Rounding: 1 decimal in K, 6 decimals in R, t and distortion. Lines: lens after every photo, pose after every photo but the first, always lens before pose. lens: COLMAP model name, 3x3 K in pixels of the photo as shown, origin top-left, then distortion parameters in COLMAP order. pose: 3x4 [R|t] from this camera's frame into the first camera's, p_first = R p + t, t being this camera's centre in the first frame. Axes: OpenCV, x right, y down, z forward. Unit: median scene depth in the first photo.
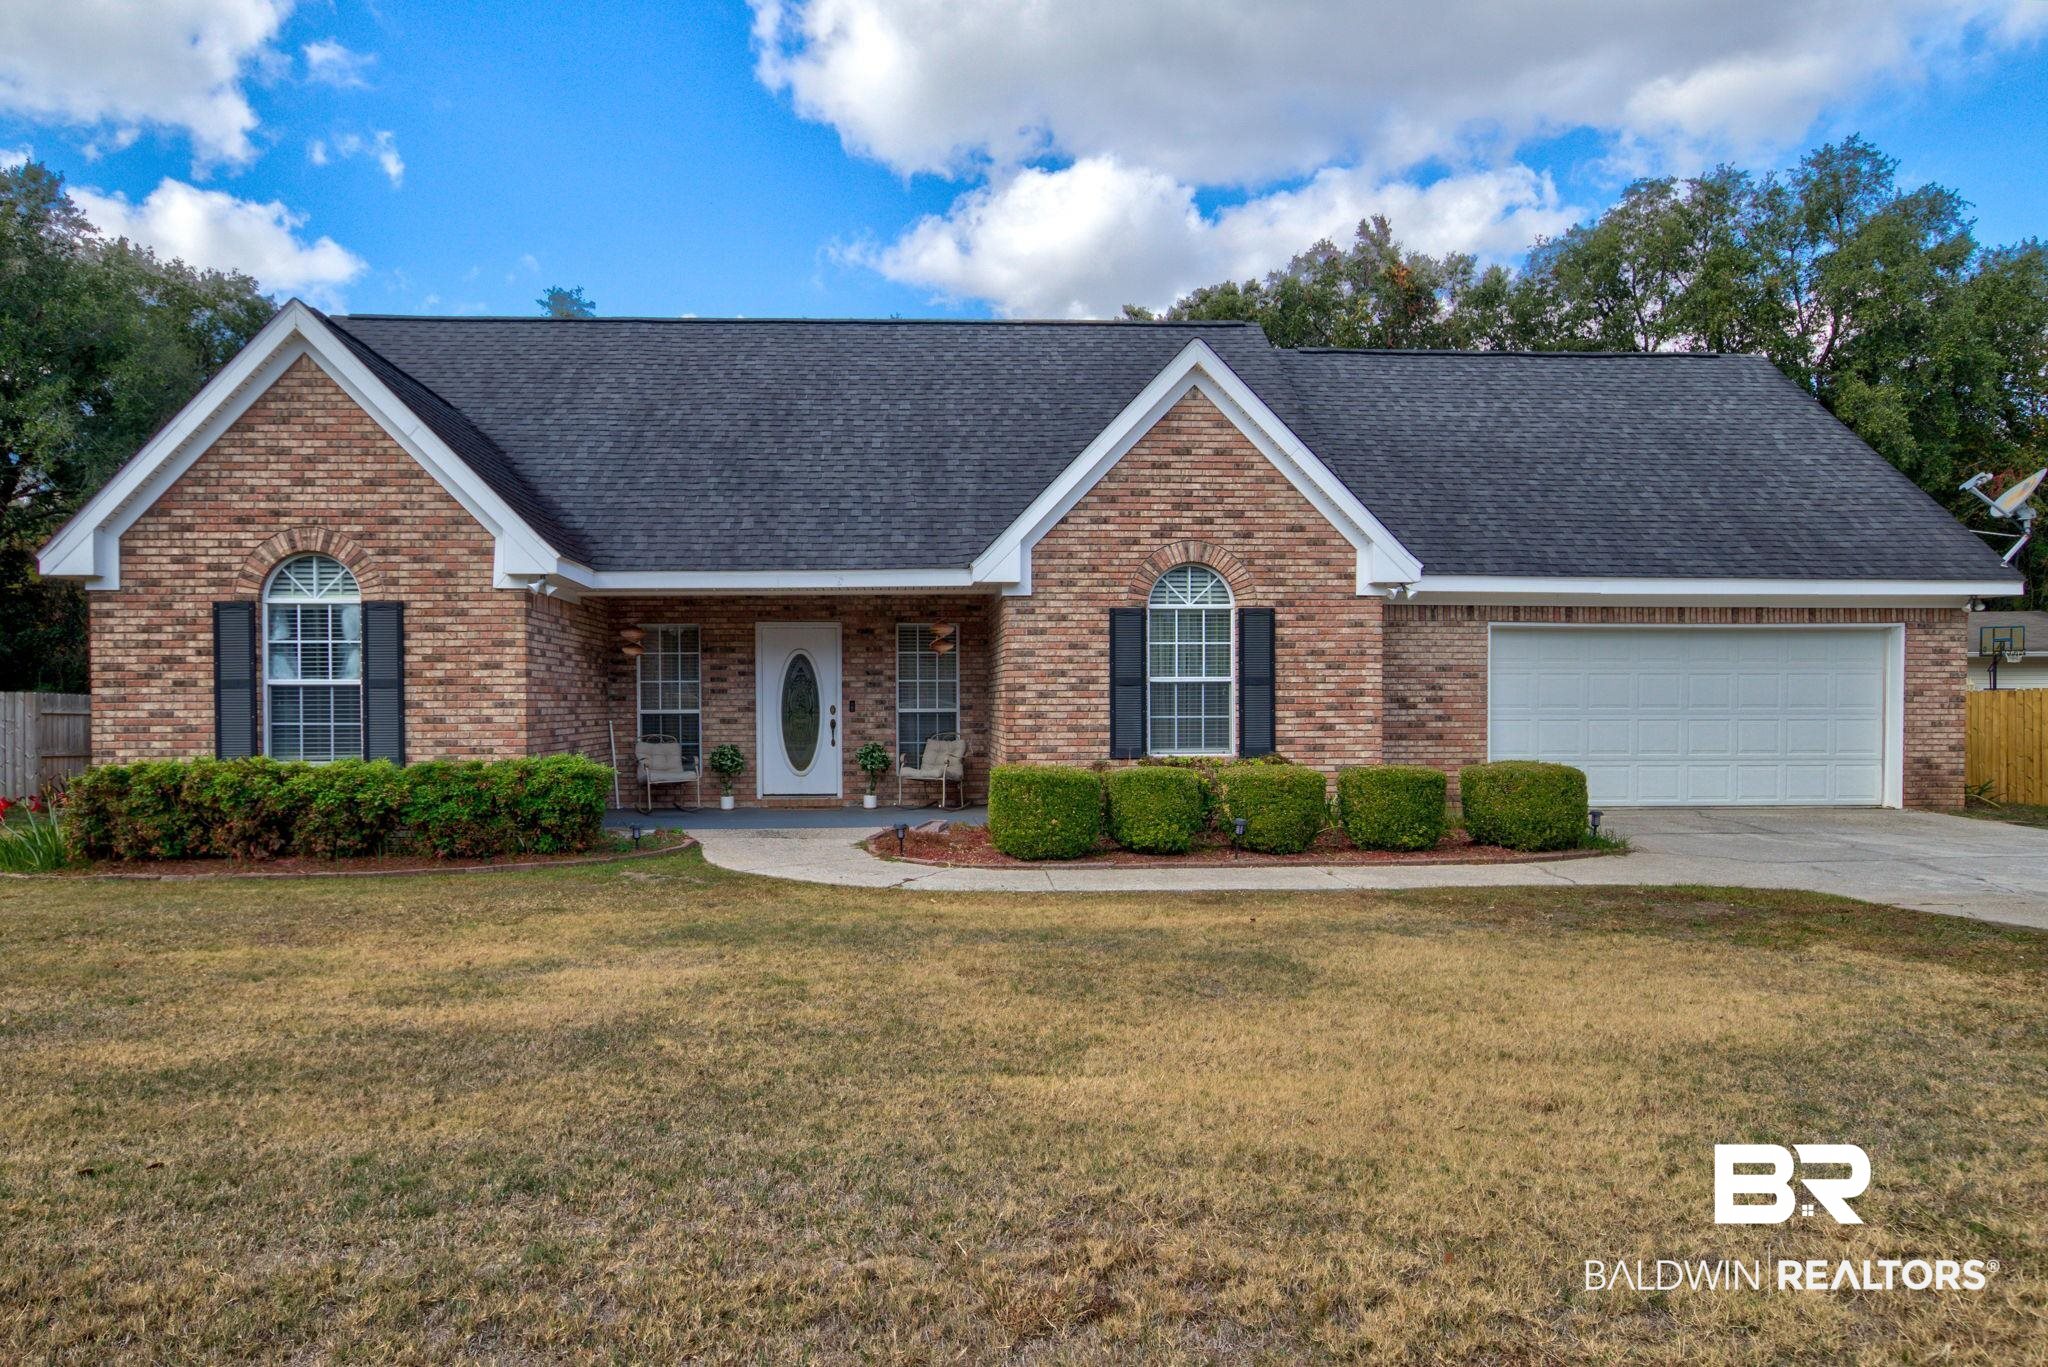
lens RADIAL K [[1846.1, 0, 1023.7], [0, 1846.1, 716.3], [0, 0, 1]] dist [0.044153, 0.001962]
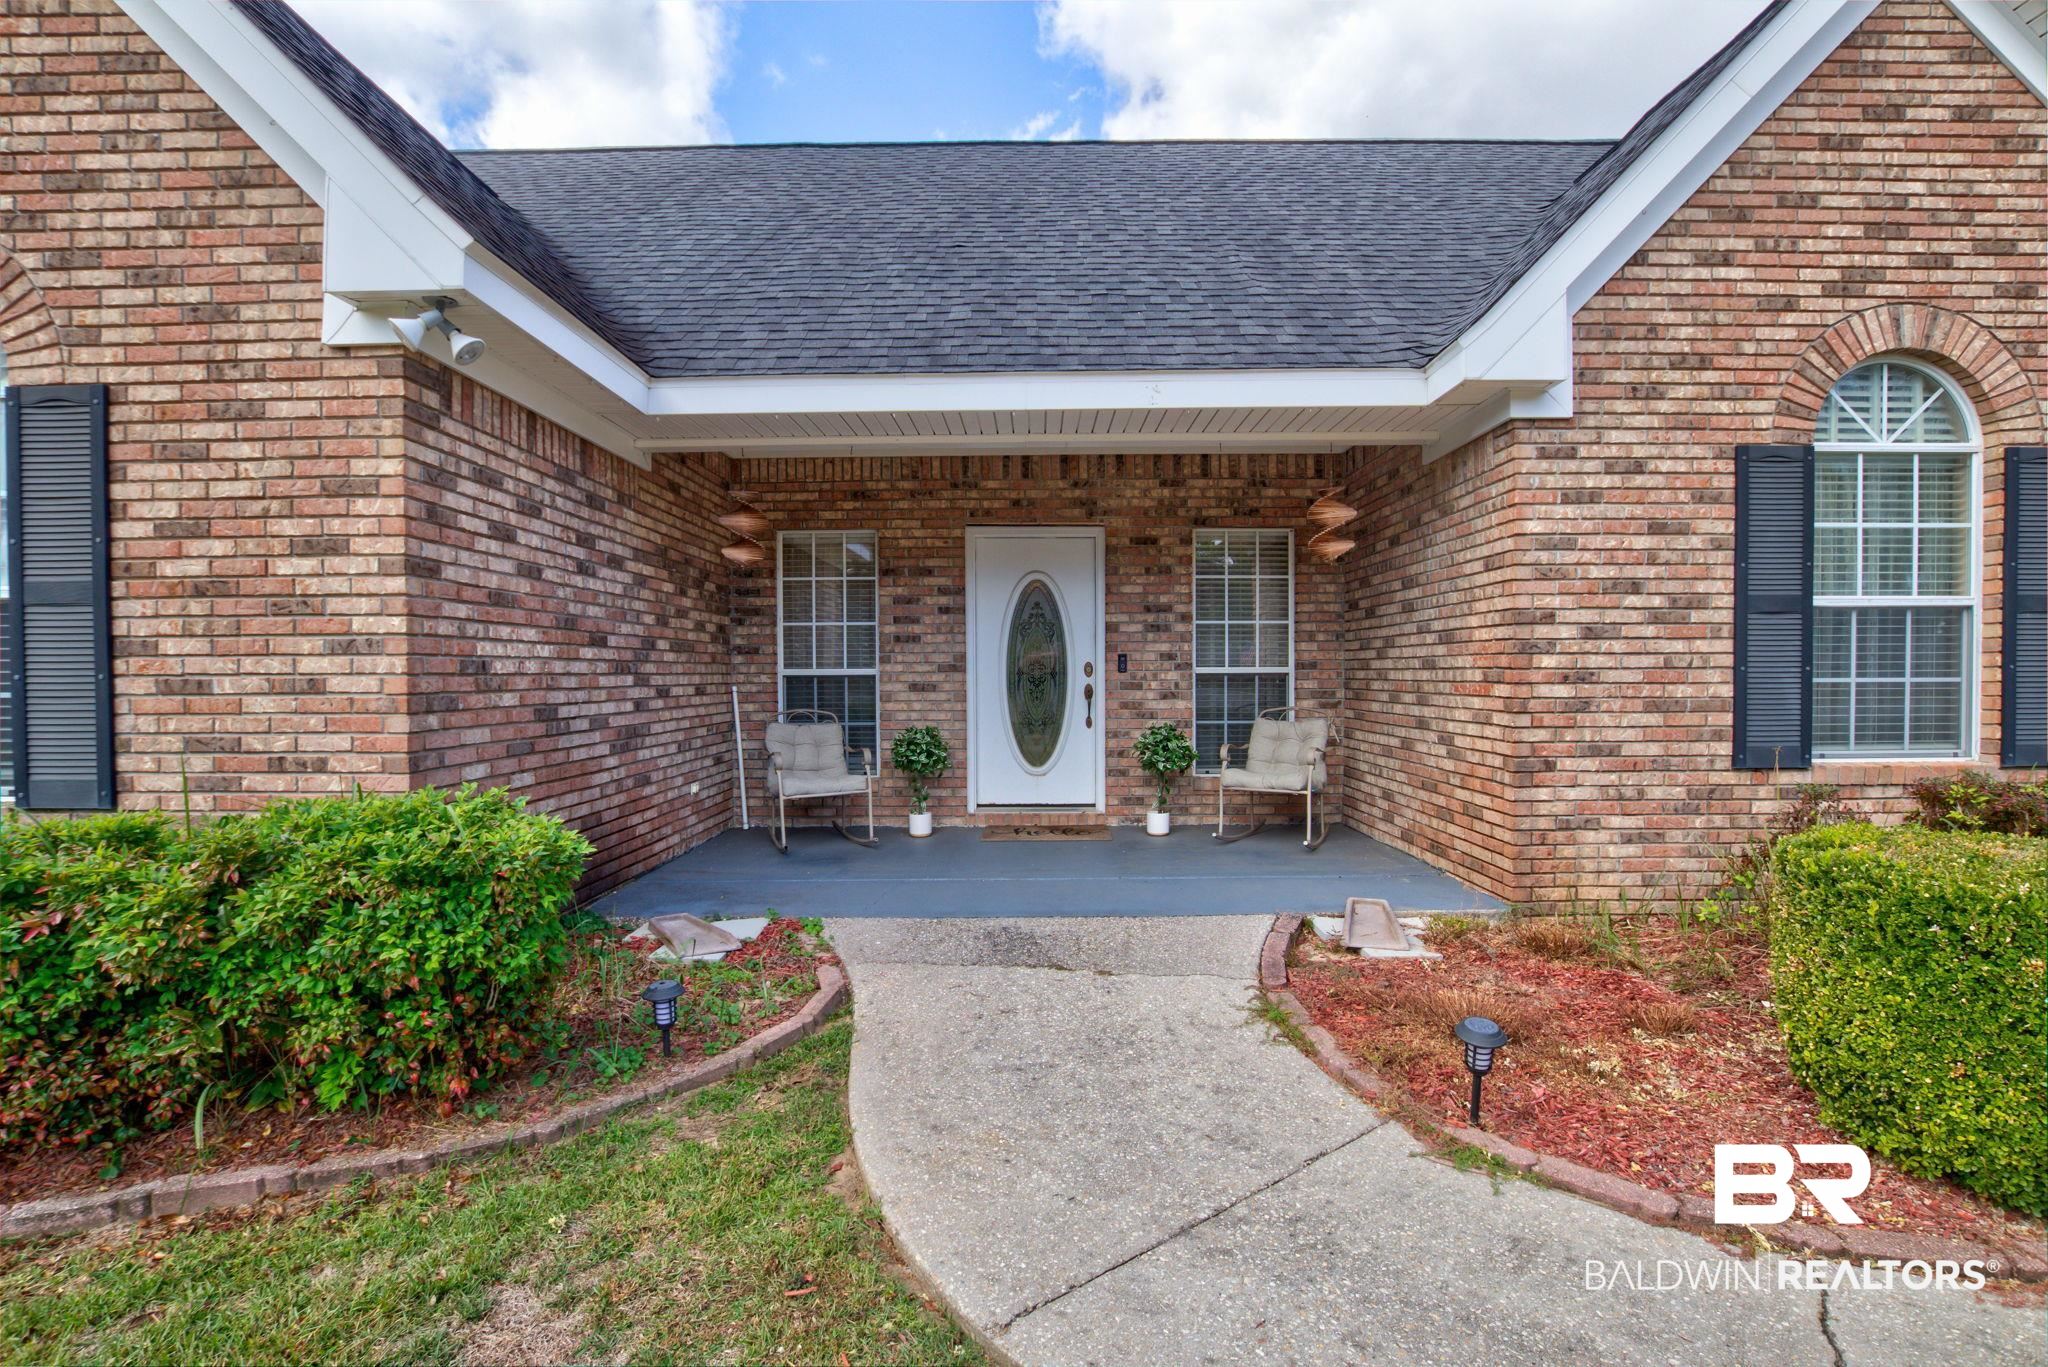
lens RADIAL K [[961.5, 0, 1024.0], [0, 961.5, 683.5], [0, 0, 1]] dist [-0.000579, 0.000055]
pose [[0.998712, 0.000595, -0.050734, -0.120505], [-0.000557, 1.000000, 0.000748, 0.001145], [0.050735, -0.000719, 0.998712, 0.749089]]
